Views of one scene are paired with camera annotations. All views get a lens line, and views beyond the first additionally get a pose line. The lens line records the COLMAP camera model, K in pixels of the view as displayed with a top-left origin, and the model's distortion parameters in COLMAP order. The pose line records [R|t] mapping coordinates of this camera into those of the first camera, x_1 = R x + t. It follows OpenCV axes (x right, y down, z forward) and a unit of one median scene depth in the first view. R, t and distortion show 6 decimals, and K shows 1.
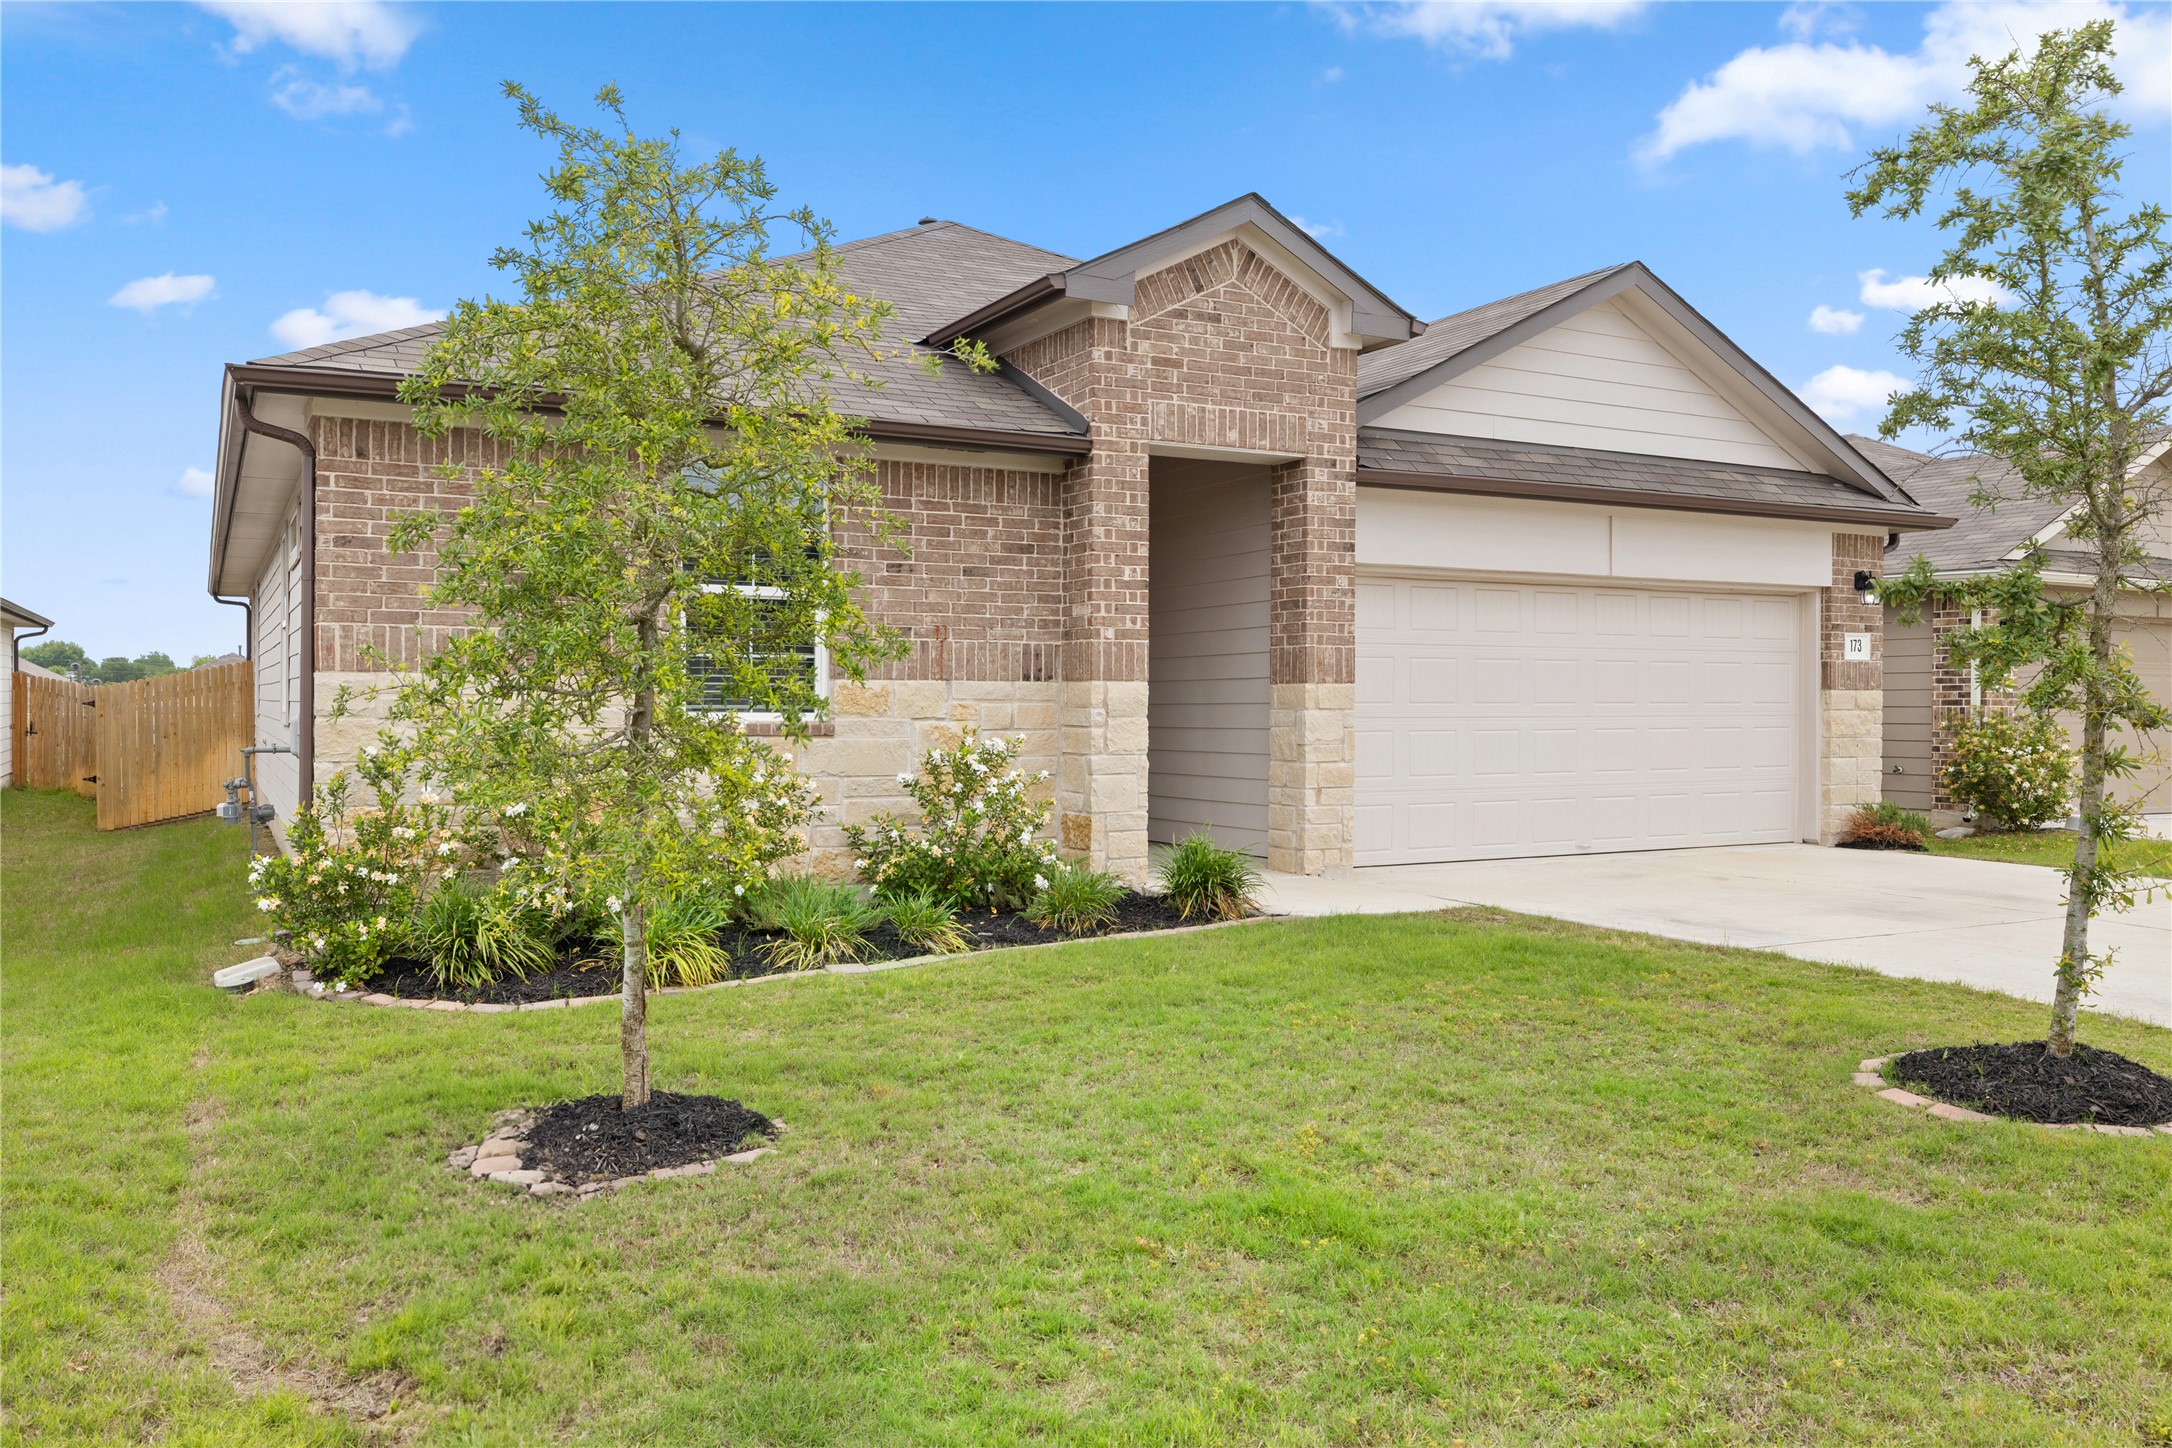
lens RADIAL K [[1667.1, 0, 1086.0], [0, 1667.1, 724.0], [0, 0, 1]] dist [-0.001682, -0.000449]
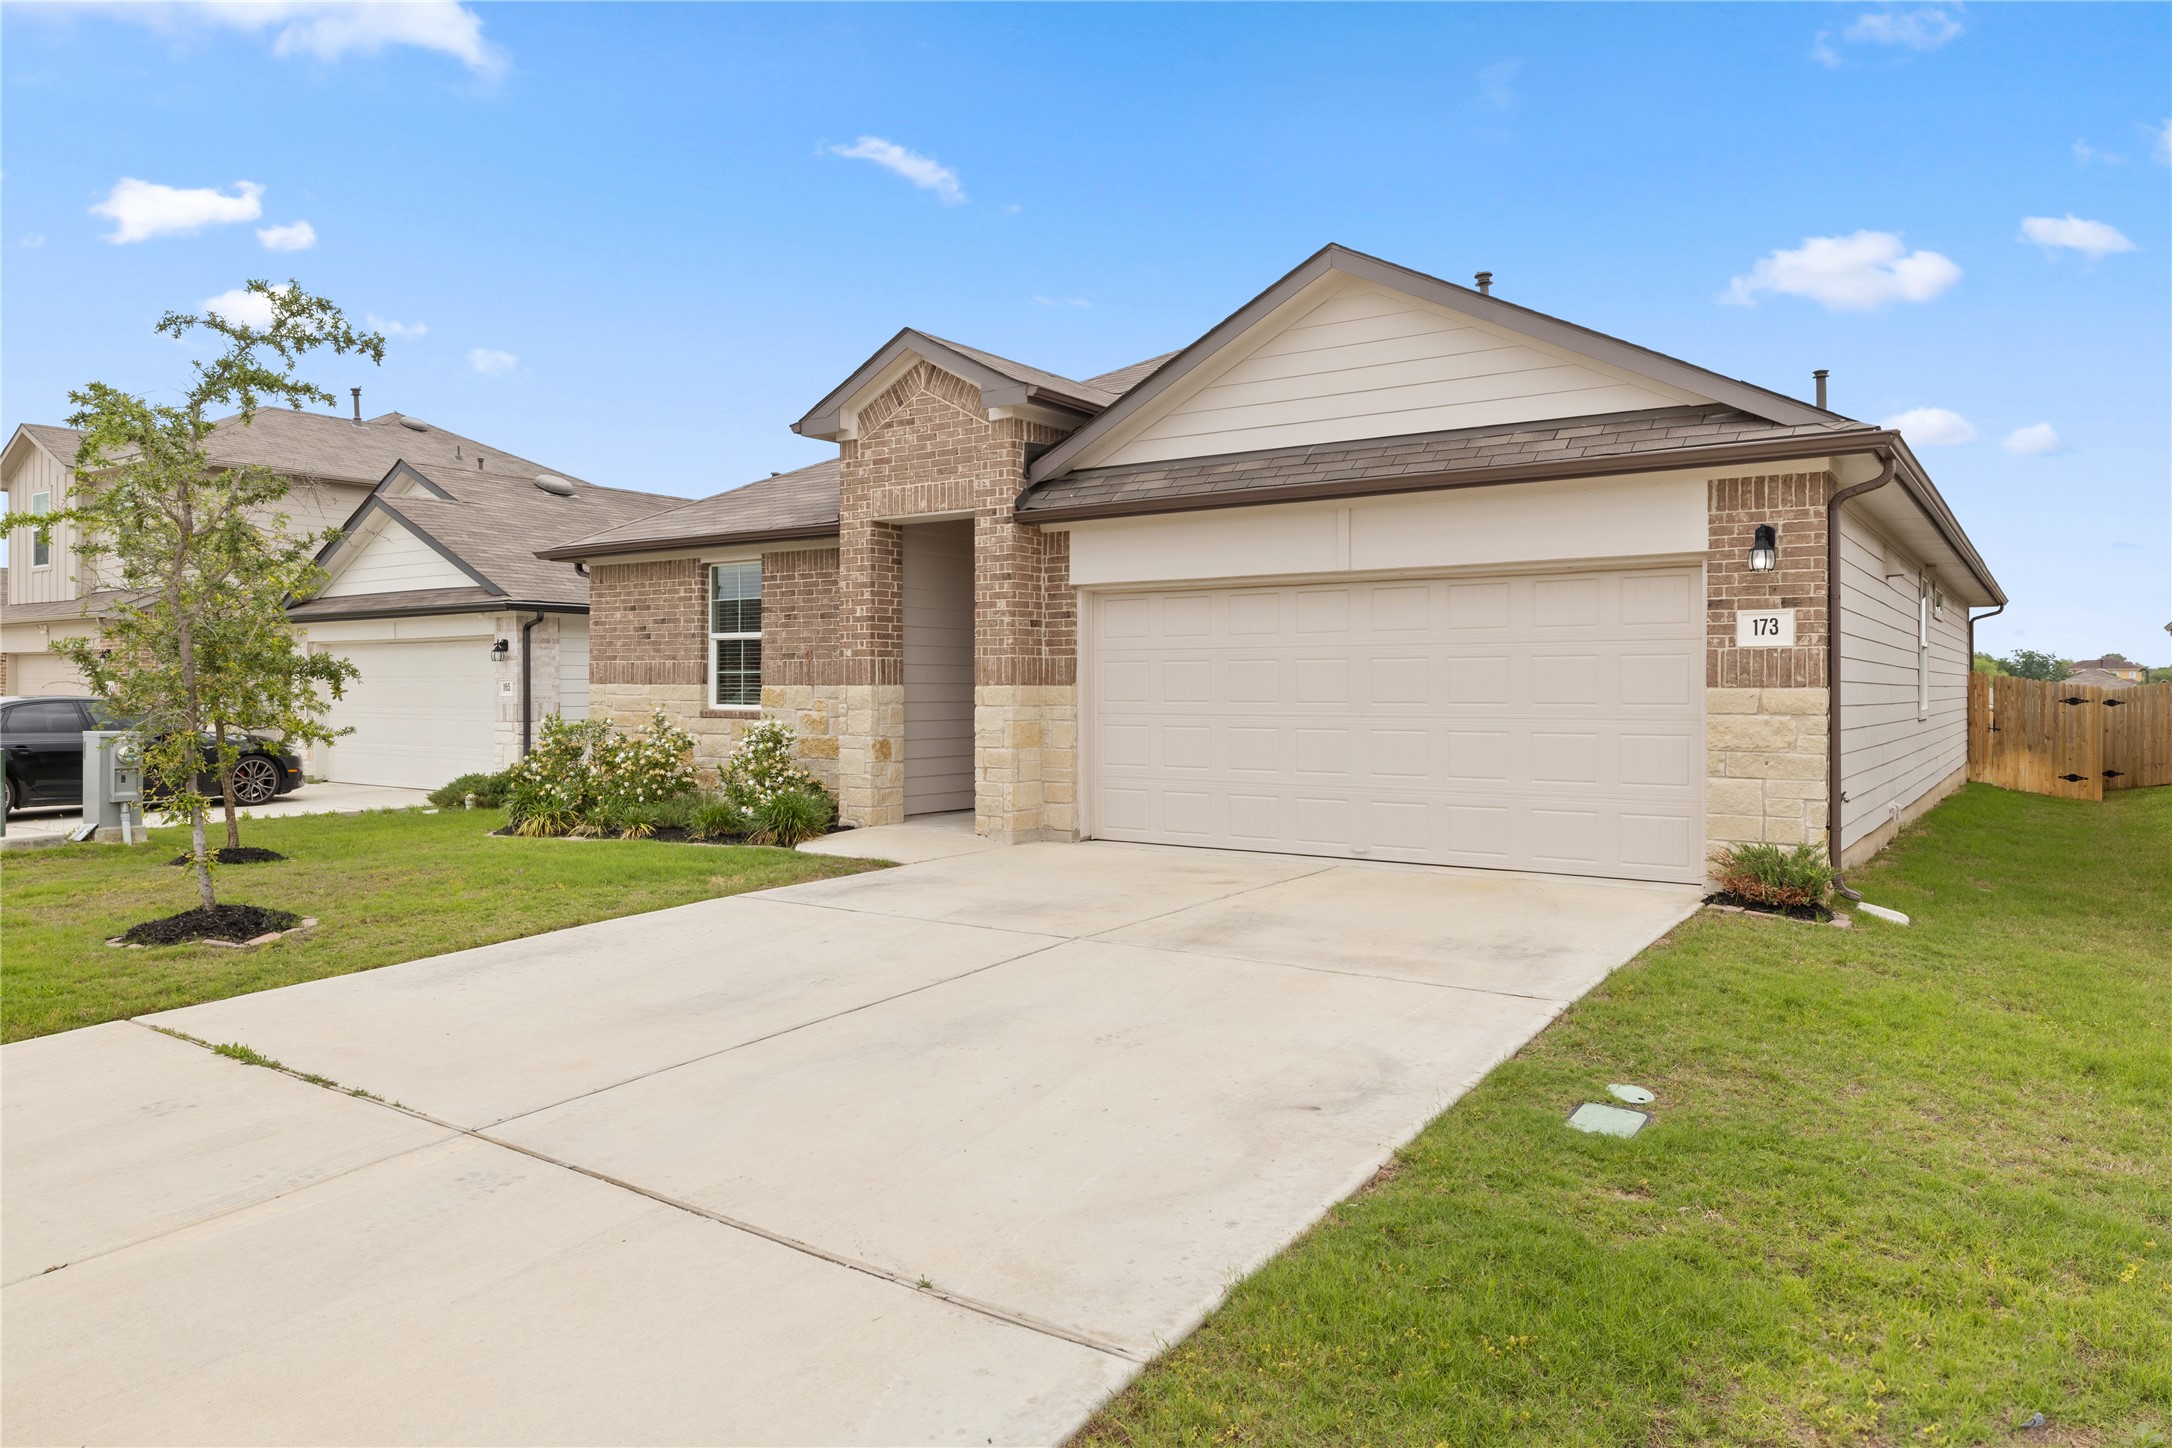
lens RADIAL K [[1395.4, 0, 1086.5], [0, 1395.4, 692.0], [0, 0, 1]] dist [0.000162, 0.000008]
pose [[0.453966, -0.000876, -0.891019, 1.153186], [-0.013481, 0.999878, -0.007851, -0.012538], [0.890917, 0.015576, 0.453899, 0.599397]]
